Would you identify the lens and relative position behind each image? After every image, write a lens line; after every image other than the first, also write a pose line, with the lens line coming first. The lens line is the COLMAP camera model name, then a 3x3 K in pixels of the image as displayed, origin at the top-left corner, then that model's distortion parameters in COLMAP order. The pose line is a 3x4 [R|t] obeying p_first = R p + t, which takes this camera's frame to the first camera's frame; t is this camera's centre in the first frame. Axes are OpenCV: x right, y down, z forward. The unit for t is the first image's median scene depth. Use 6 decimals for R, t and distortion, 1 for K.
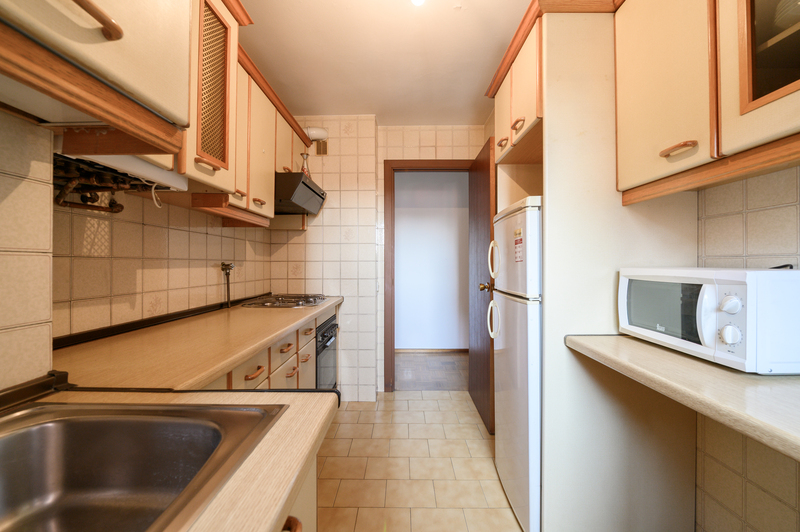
lens RADIAL K [[319.8, 0, 401.9], [0, 319.8, 261.3], [0, 0, 1]] dist [-0.004821, -0.000366]
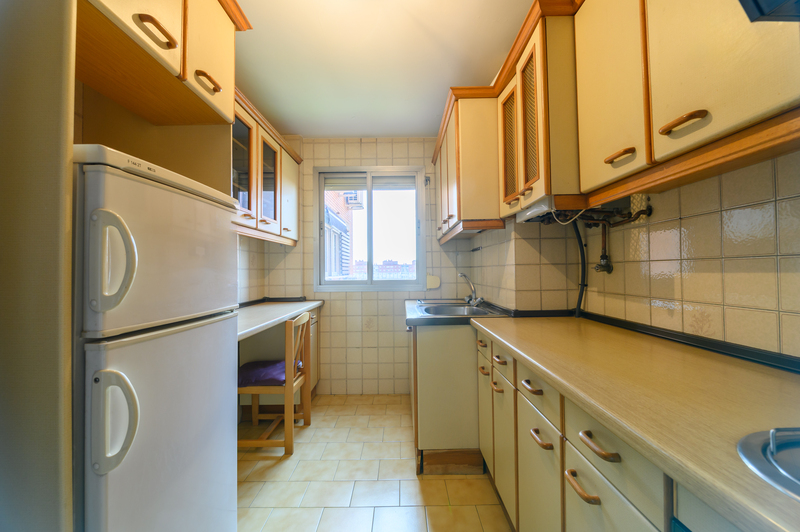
lens RADIAL K [[319.8, 0, 401.9], [0, 319.8, 261.3], [0, 0, 1]] dist [-0.004821, -0.000366]
pose [[-0.999833, 0.011359, -0.014316, -0.080784], [0.011900, 0.999195, -0.038310, 0.021777], [0.013869, -0.038474, -0.999163, 2.174205]]
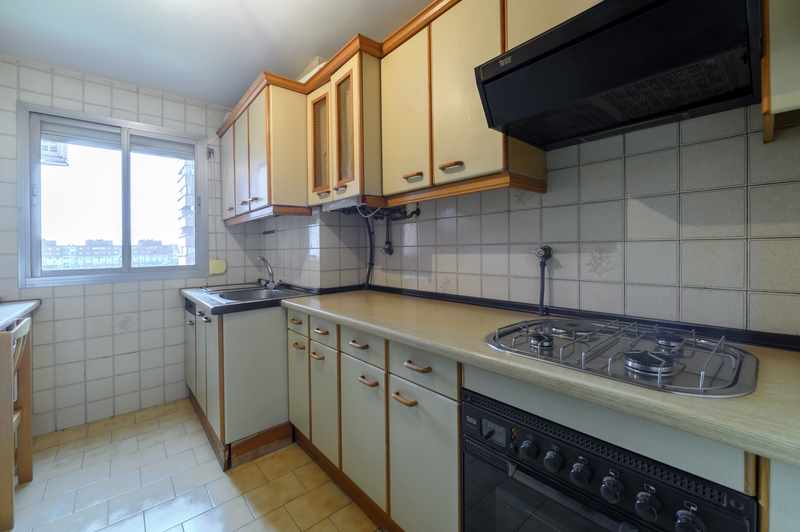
lens RADIAL K [[326.4, 0, 398.5], [0, 326.4, 247.3], [0, 0, 1]] dist [-0.002581, -0.000663]
pose [[-0.749904, 0.012554, -0.661428, 0.214633], [0.024736, 0.999653, -0.009071, 0.006321], [0.661085, -0.023163, -0.749954, 2.256834]]
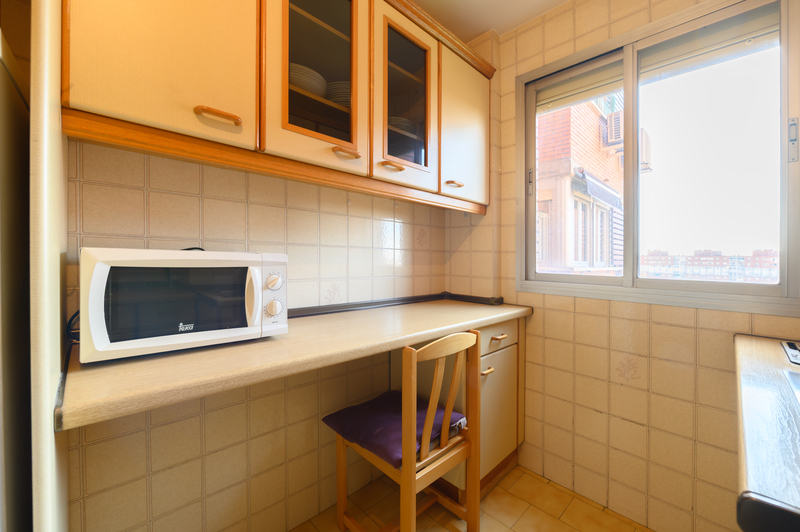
lens RADIAL K [[324.2, 0, 405.0], [0, 324.2, 253.1], [0, 0, 1]] dist [-0.004461, -0.000186]
pose [[-0.713440, -0.002055, 0.700713, -0.109057], [-0.025336, 0.999417, -0.022865, 0.029685], [-0.700258, -0.034066, -0.713076, 1.049954]]
